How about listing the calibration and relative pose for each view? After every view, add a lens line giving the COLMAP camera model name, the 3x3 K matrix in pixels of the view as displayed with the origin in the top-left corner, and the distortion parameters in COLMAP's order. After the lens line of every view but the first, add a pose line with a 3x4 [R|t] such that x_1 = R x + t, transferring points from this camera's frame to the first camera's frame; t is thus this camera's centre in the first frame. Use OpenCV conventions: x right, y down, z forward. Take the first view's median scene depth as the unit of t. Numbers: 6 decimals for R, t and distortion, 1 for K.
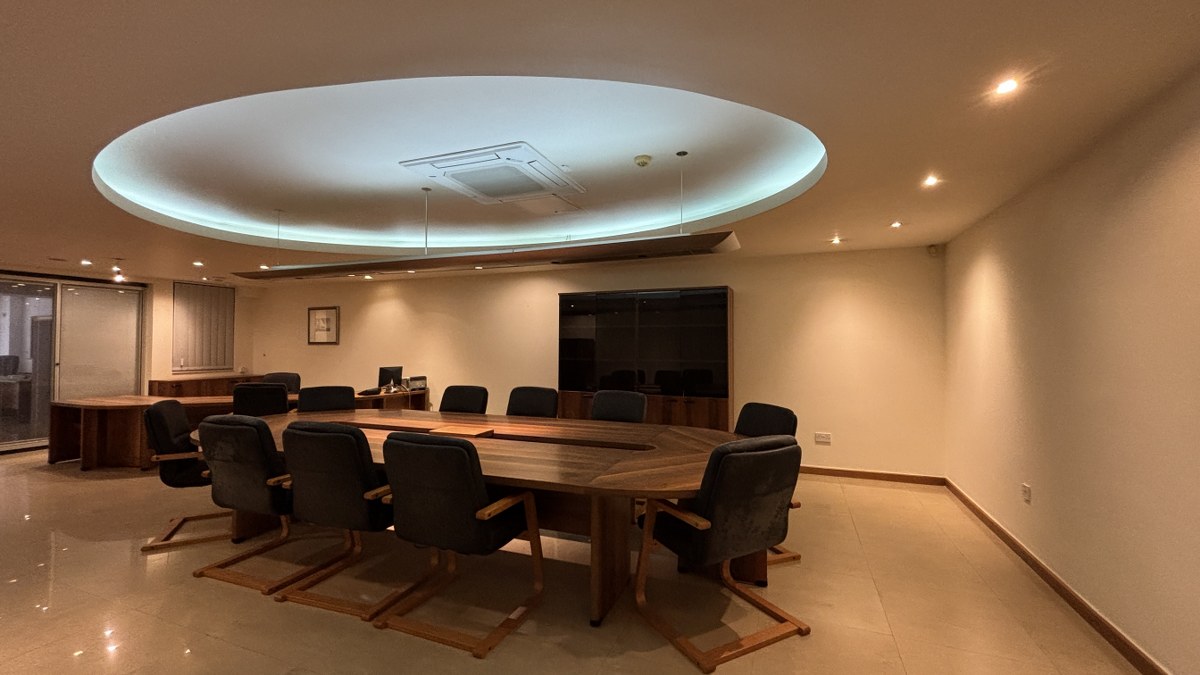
lens RADIAL K [[487.1, 0, 600.0], [0, 487.1, 337.5], [0, 0, 1]] dist [0.003240, 0.000609]
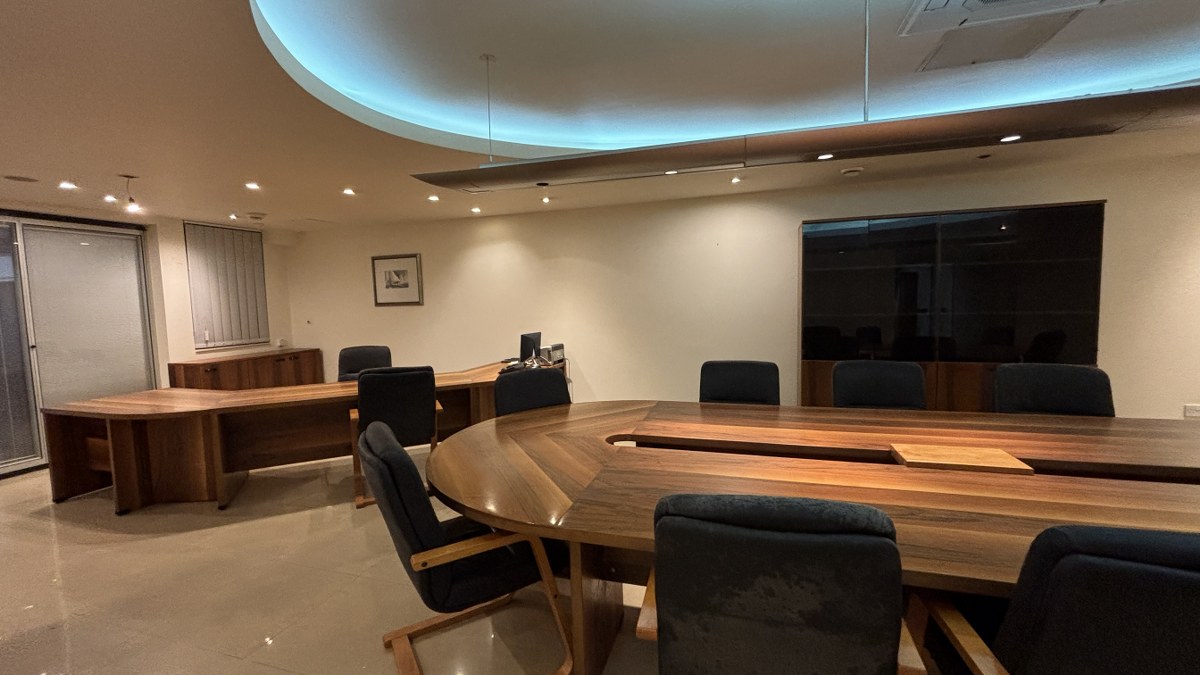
lens RADIAL K [[480.4, 0, 600.0], [0, 480.4, 337.5], [0, 0, 1]] dist [-0.000642, -0.000408]
pose [[0.995741, -0.036822, 0.084518, -0.358952], [0.028441, 0.994749, 0.098315, -0.000782], [-0.087694, -0.095492, 0.991560, 0.261083]]
